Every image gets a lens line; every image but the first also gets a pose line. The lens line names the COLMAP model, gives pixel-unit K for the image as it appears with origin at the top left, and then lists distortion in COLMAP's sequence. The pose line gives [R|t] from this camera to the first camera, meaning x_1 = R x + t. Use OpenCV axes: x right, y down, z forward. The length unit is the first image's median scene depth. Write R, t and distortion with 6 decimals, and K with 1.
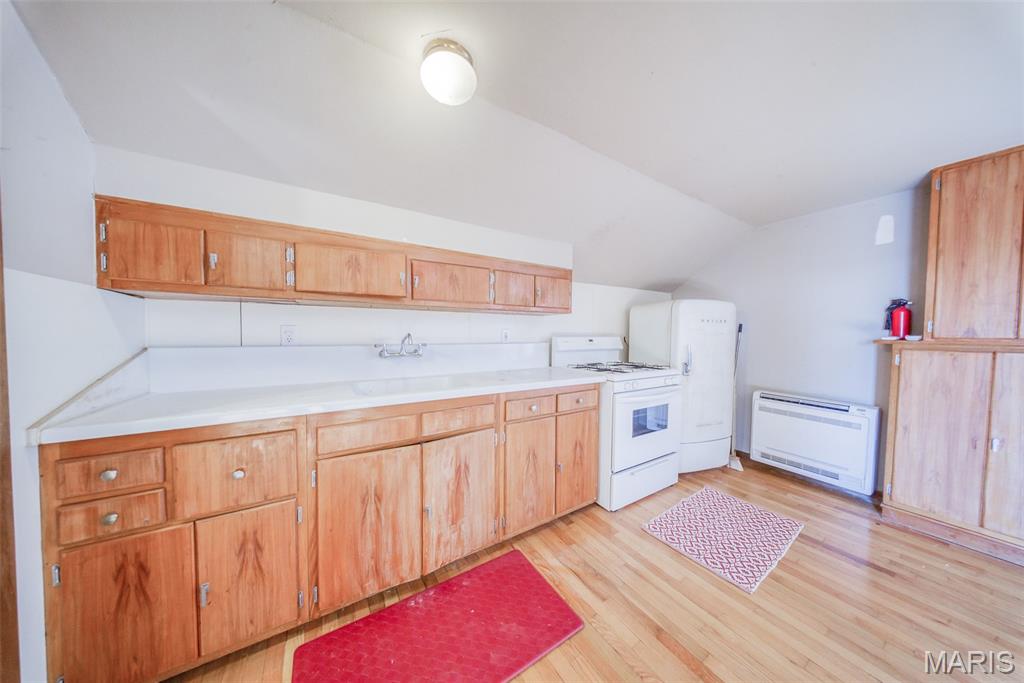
lens RADIAL K [[301.6, 0, 509.2], [0, 301.6, 343.3], [0, 0, 1]] dist [-0.000149, -0.001341]
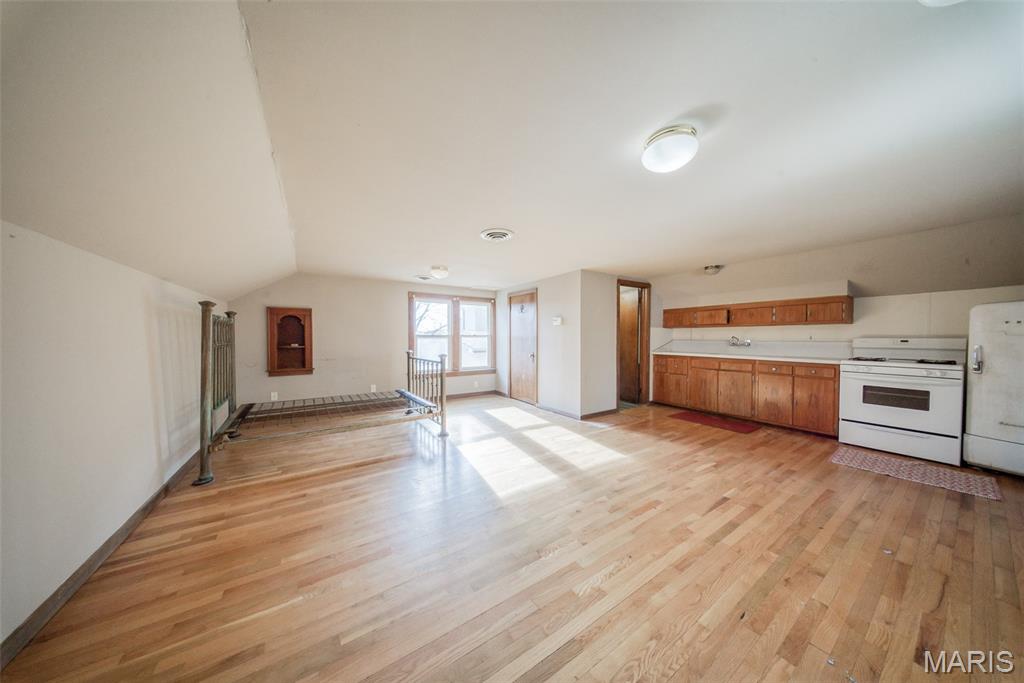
lens RADIAL K [[301.6, 0, 516.0], [0, 301.6, 344.5], [0, 0, 1]] dist [-0.000149, -0.001341]
pose [[0.030339, 0.022770, -0.999280, 2.111224], [-0.029720, 0.999319, 0.021868, 0.035915], [0.999098, 0.029035, 0.030995, -0.939732]]
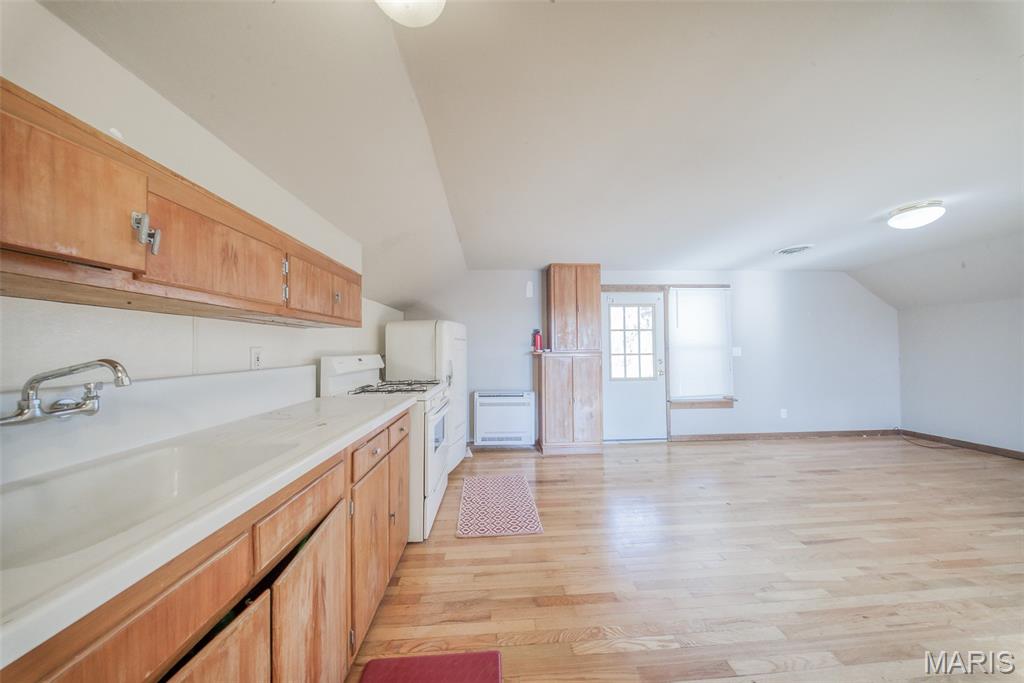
lens RADIAL K [[301.6, 0, 515.6], [0, 301.6, 340.9], [0, 0, 1]] dist [-0.000149, -0.001341]
pose [[0.469330, 0.011717, 0.882945, -0.398720], [0.041932, 0.998488, -0.035540, -0.019497], [-0.882027, 0.053703, 0.468129, 0.301188]]
